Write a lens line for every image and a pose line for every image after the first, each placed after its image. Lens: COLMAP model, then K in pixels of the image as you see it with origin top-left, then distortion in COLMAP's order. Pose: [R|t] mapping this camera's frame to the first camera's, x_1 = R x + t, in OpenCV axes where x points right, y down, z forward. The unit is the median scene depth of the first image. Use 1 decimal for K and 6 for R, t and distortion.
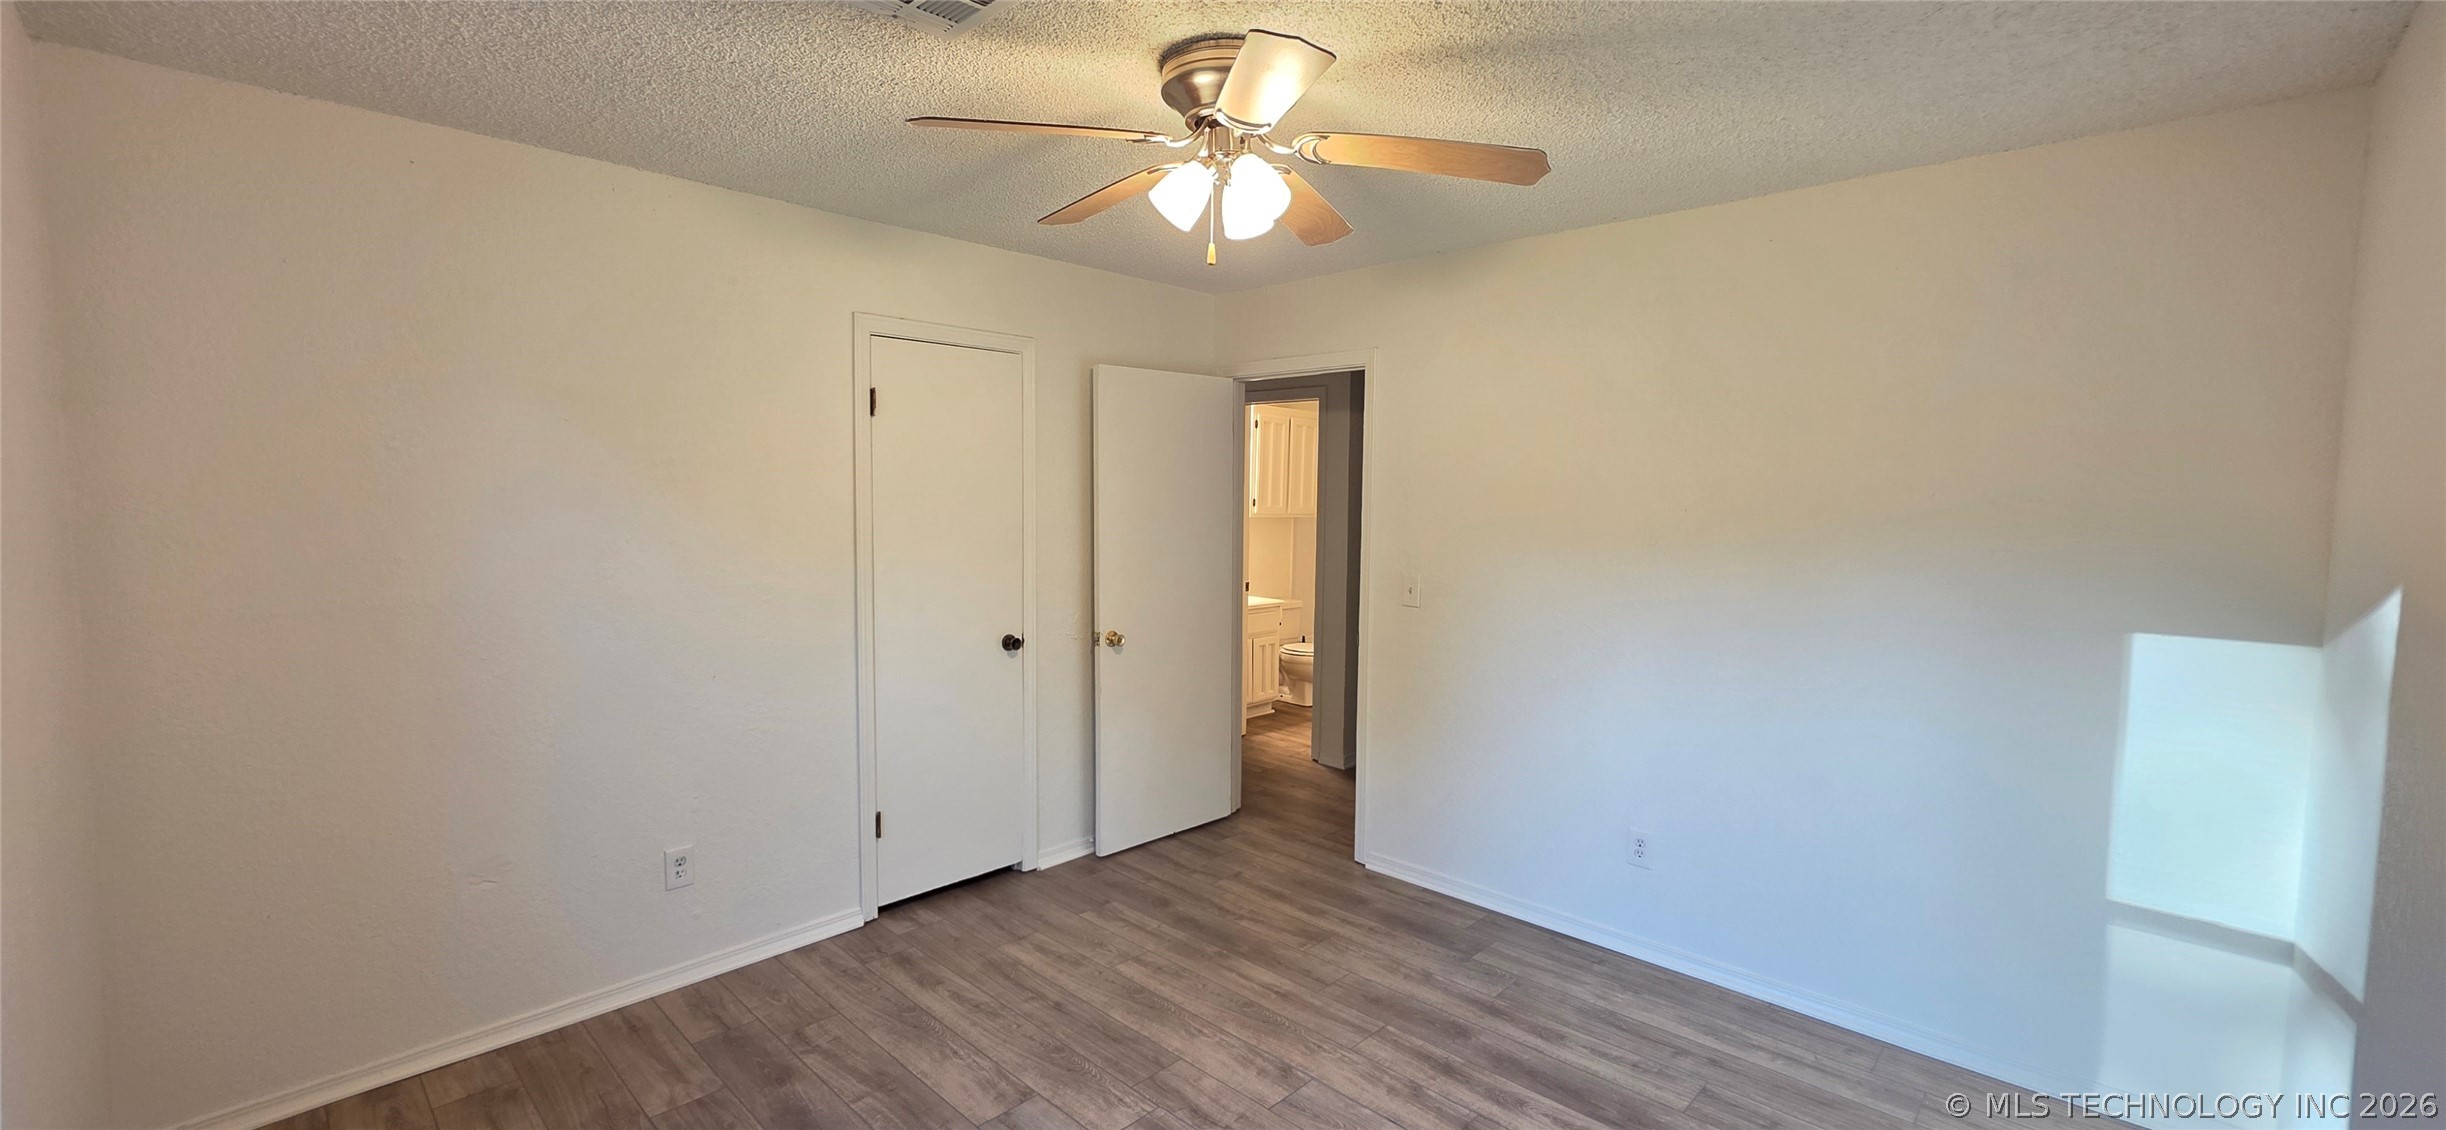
lens RADIAL K [[971.4, 0, 1218.7], [0, 971.4, 558.8], [0, 0, 1]] dist [-0.000443, 0.000053]
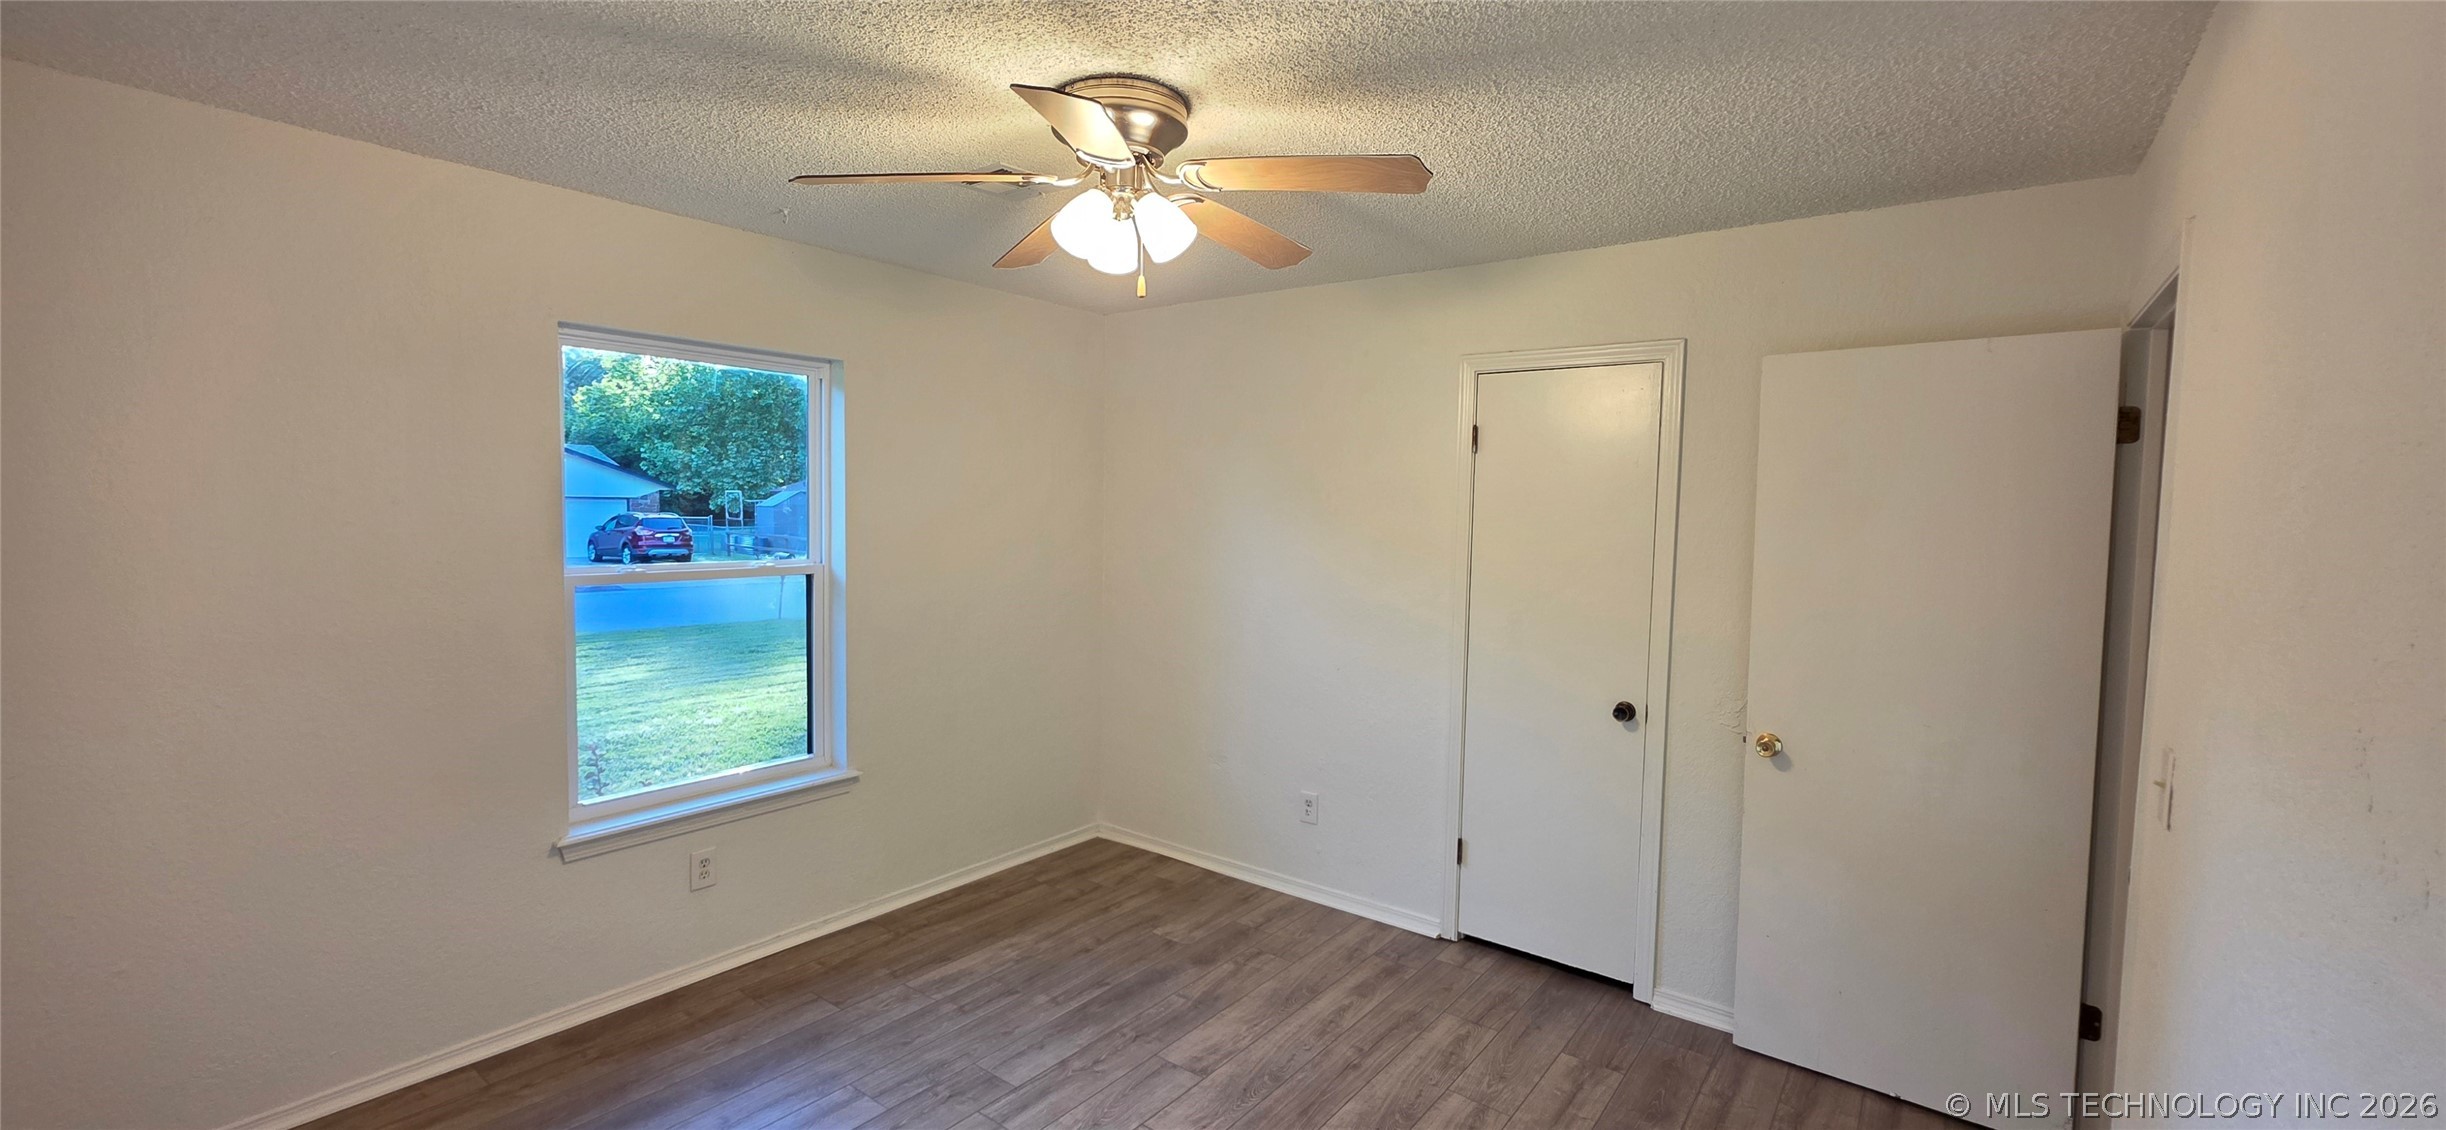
lens RADIAL K [[971.4, 0, 1218.7], [0, 971.4, 558.8], [0, 0, 1]] dist [-0.000443, 0.000053]
pose [[0.124429, 0.053505, -0.990785, 0.696693], [-0.092513, 0.994821, 0.042105, -0.058110], [0.987906, 0.086421, 0.128735, 0.671710]]
